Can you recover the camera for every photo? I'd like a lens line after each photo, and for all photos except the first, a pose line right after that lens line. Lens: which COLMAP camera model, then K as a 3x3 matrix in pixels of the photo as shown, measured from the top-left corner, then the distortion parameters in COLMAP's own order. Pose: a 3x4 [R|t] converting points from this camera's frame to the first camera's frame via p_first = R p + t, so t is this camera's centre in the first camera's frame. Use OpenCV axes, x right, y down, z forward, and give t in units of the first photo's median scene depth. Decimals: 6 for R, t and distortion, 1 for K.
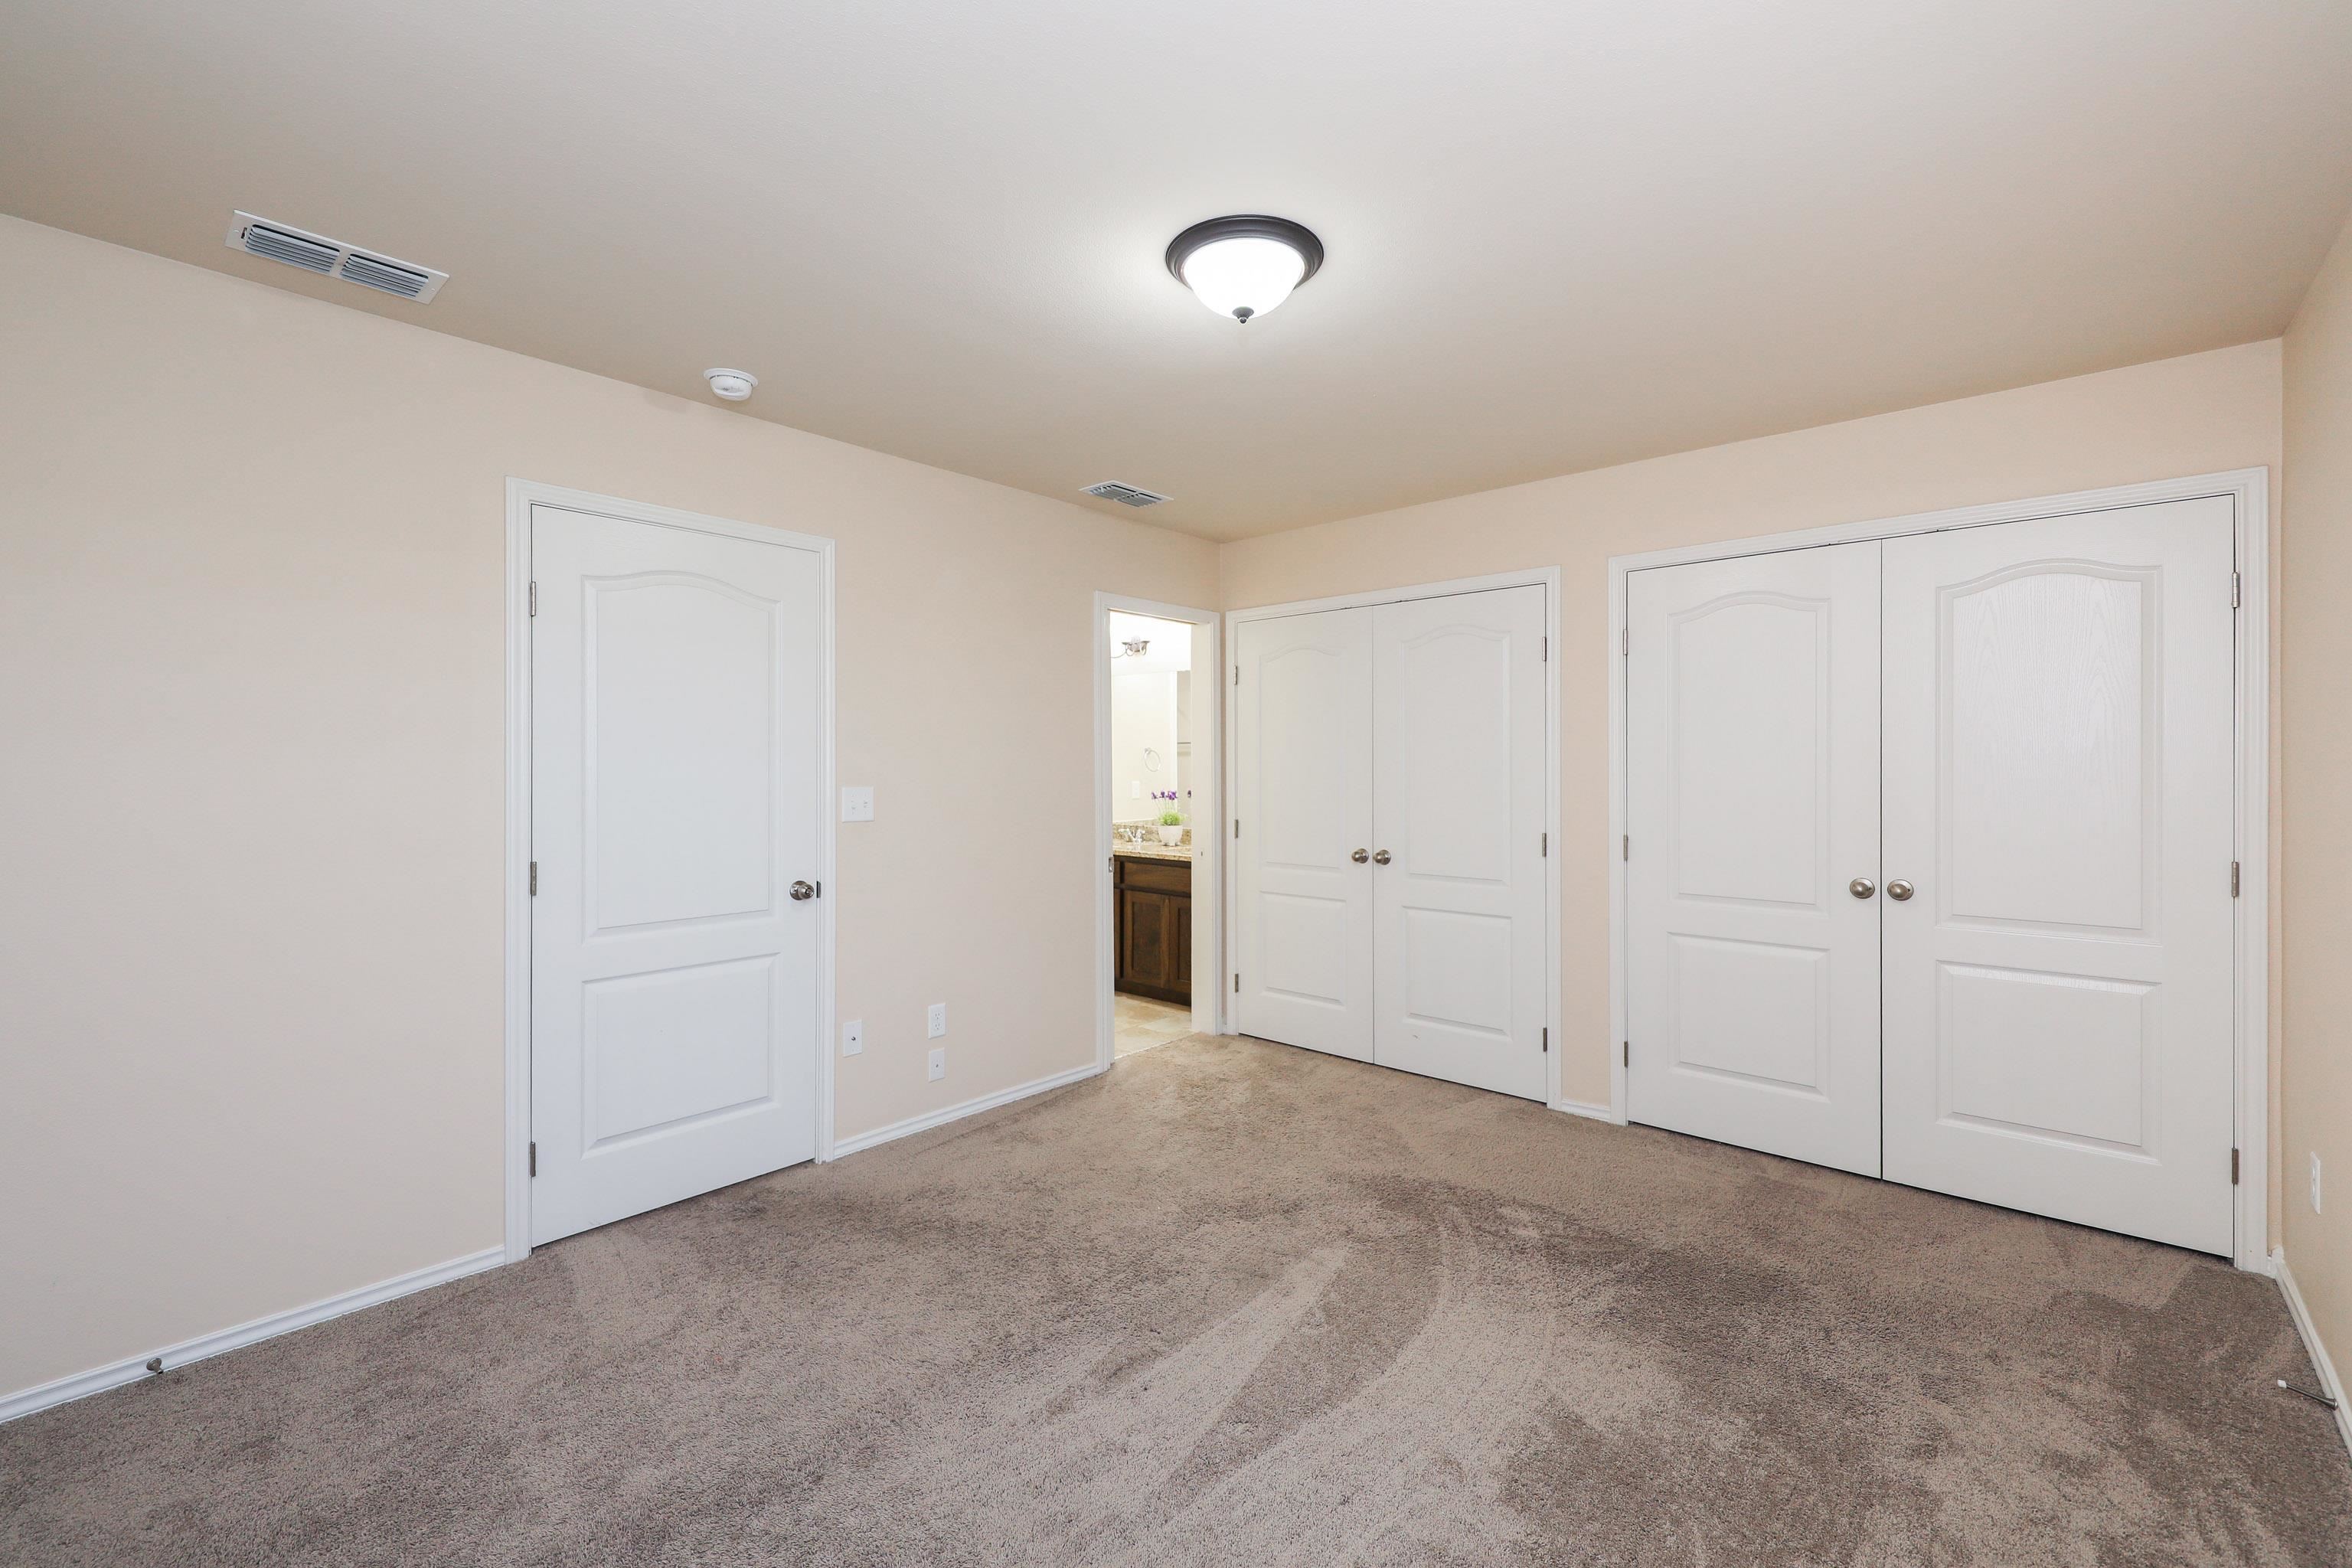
lens RADIAL K [[993.8, 0, 1177.7], [0, 993.8, 759.0], [0, 0, 1]] dist [0.009691, -0.004785]
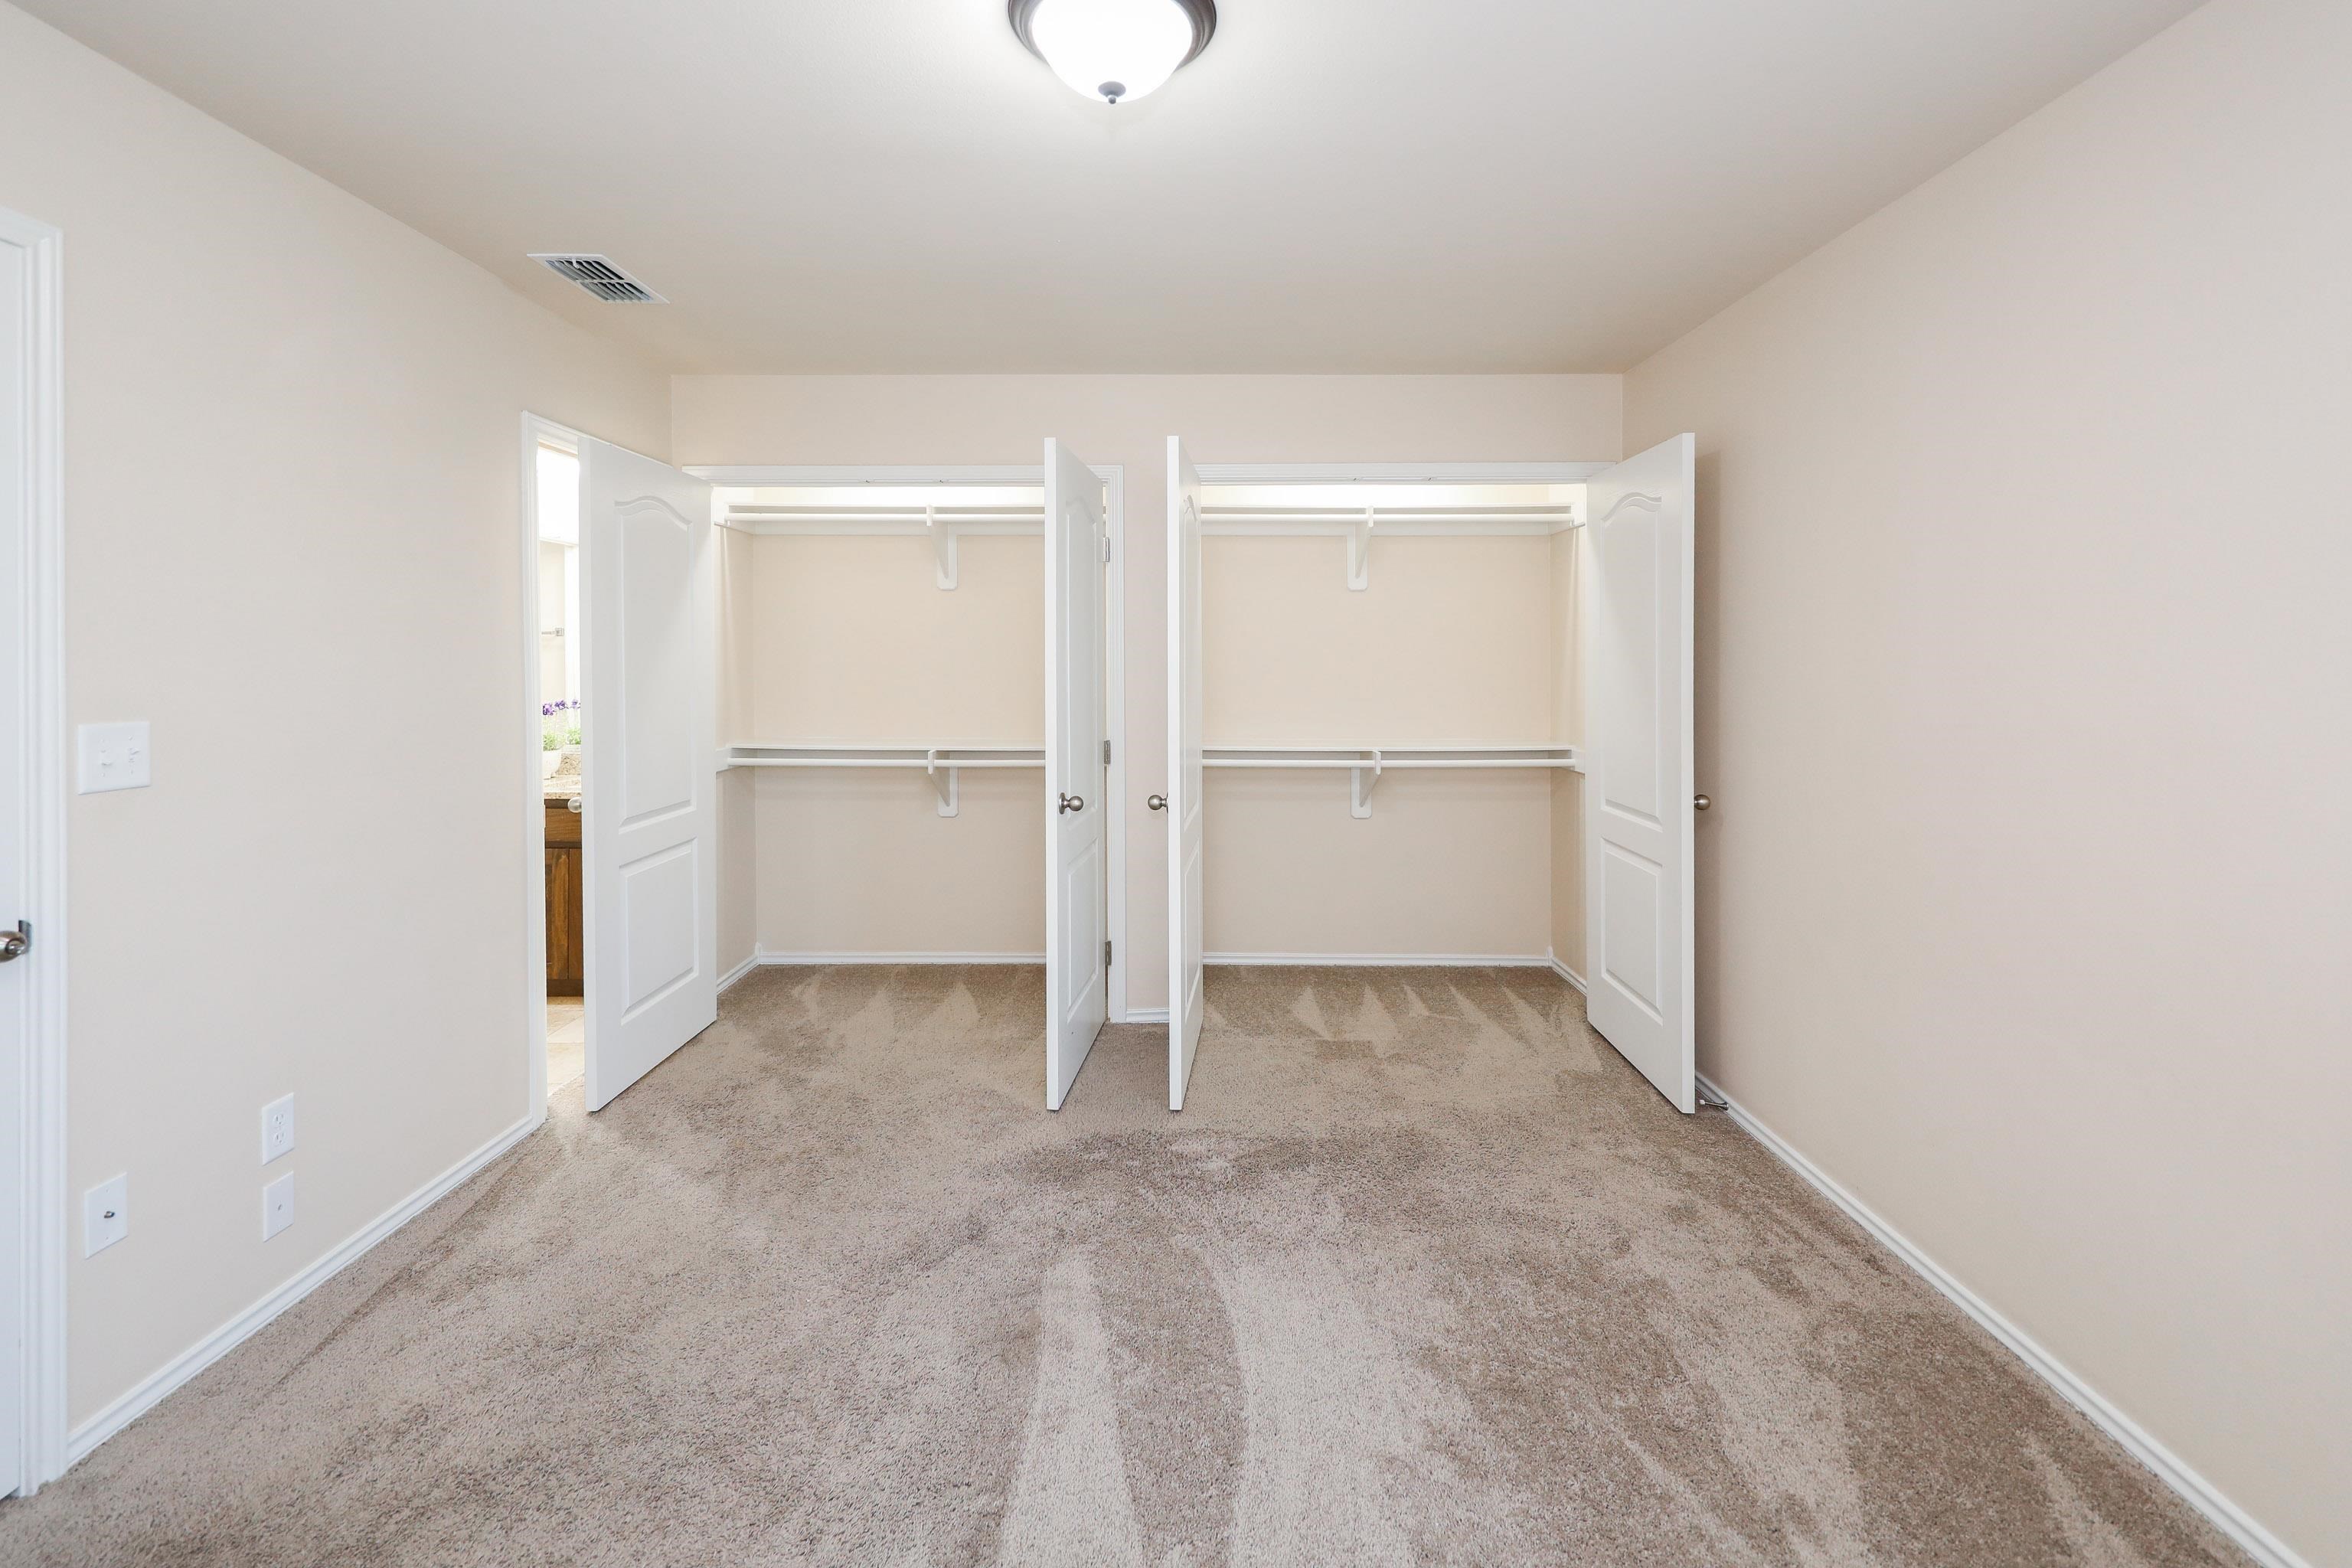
lens RADIAL K [[1017.0, 0, 1167.7], [0, 1017.0, 656.4], [0, 0, 1]] dist [0.015787, -0.005555]
pose [[0.753647, -0.000389, 0.657280, -0.266959], [-0.001334, 0.999997, 0.002121, -0.007946], [-0.657279, -0.002476, 0.753644, 0.248294]]
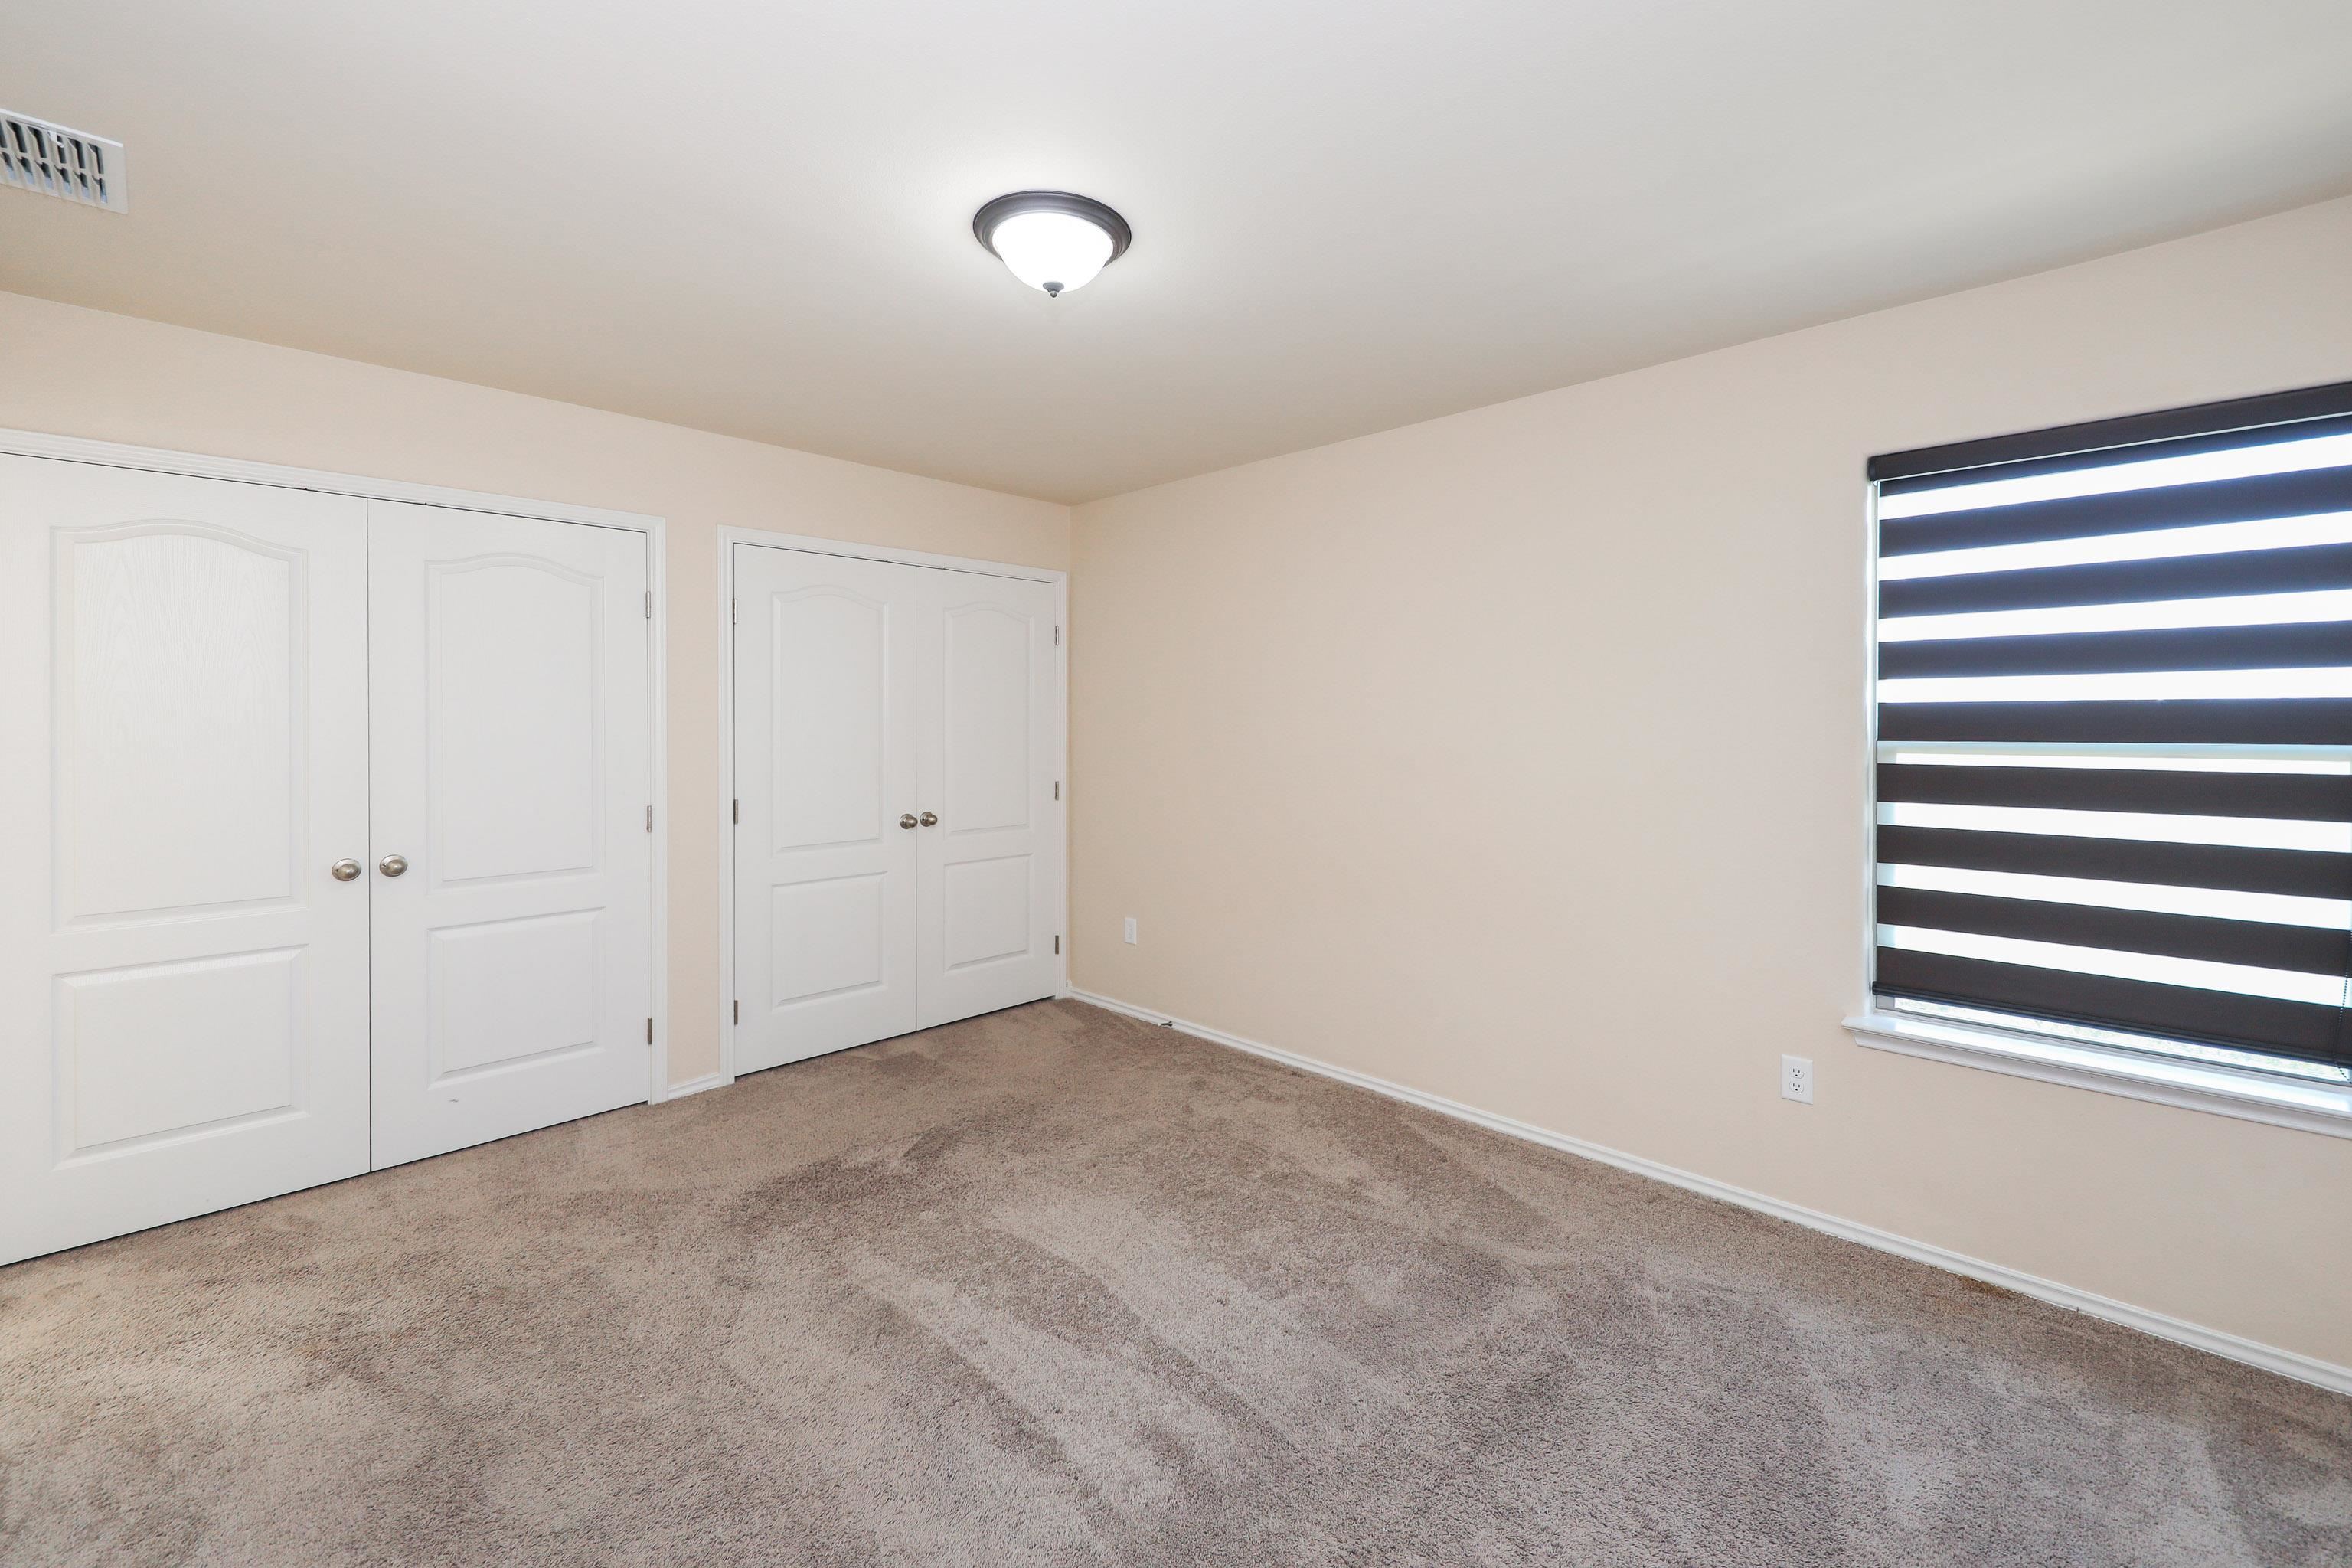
lens RADIAL K [[980.4, 0, 1186.5], [0, 980.4, 717.3], [0, 0, 1]] dist [0.009581, -0.004132]
pose [[0.042838, 0.011518, 0.999016, -0.581259], [0.004082, 0.999923, -0.011703, 0.006936], [-0.999074, 0.004580, 0.042787, 0.528087]]
